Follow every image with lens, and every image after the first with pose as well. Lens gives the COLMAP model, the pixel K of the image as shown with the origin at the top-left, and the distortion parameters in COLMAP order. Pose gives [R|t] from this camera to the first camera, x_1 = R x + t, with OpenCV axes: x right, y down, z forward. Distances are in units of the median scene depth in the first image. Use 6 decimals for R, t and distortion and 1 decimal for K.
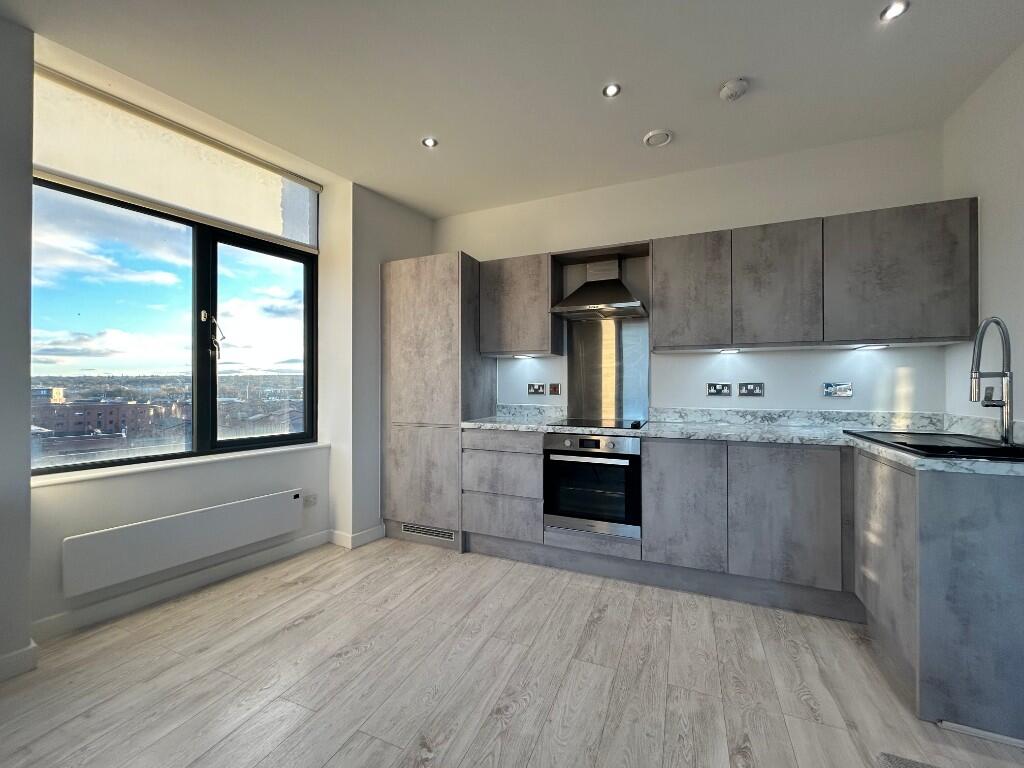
lens RADIAL K [[411.9, 0, 512.6], [0, 411.9, 383.3], [0, 0, 1]] dist [-0.014848, -0.000185]
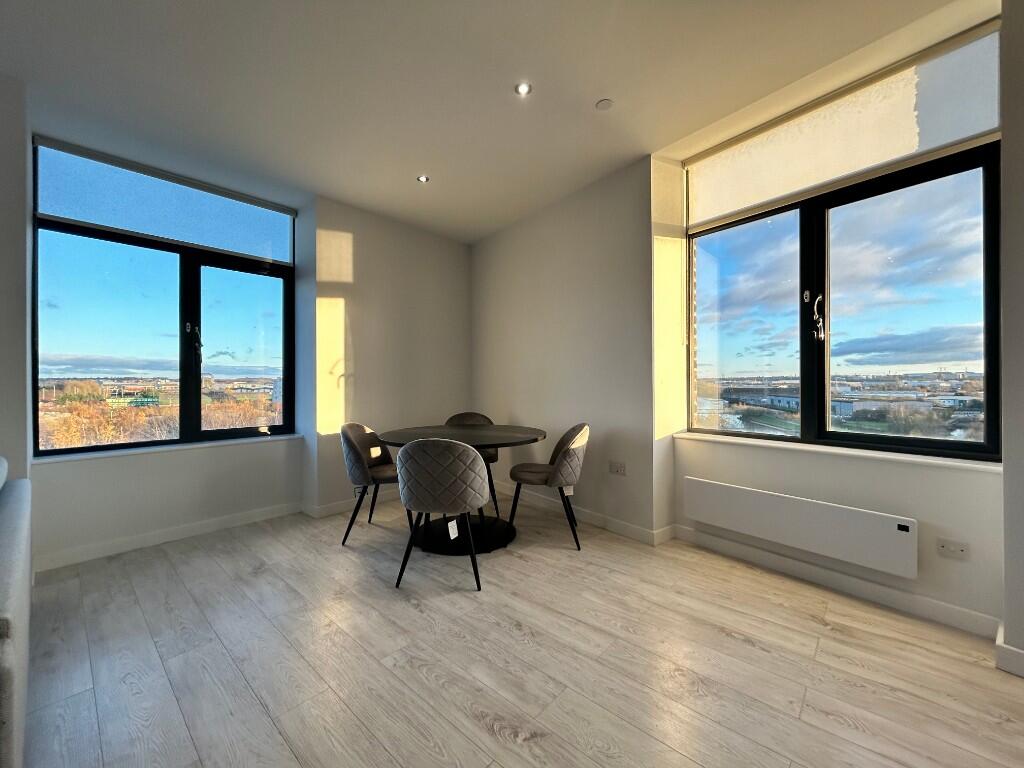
lens RADIAL K [[411.9, 0, 512.6], [0, 411.9, 383.3], [0, 0, 1]] dist [-0.014848, -0.000185]
pose [[-0.347912, 0.003193, -0.937522, 0.378368], [0.008234, 0.999966, 0.000350, 0.031213], [0.937491, -0.007598, -0.347926, 0.701446]]
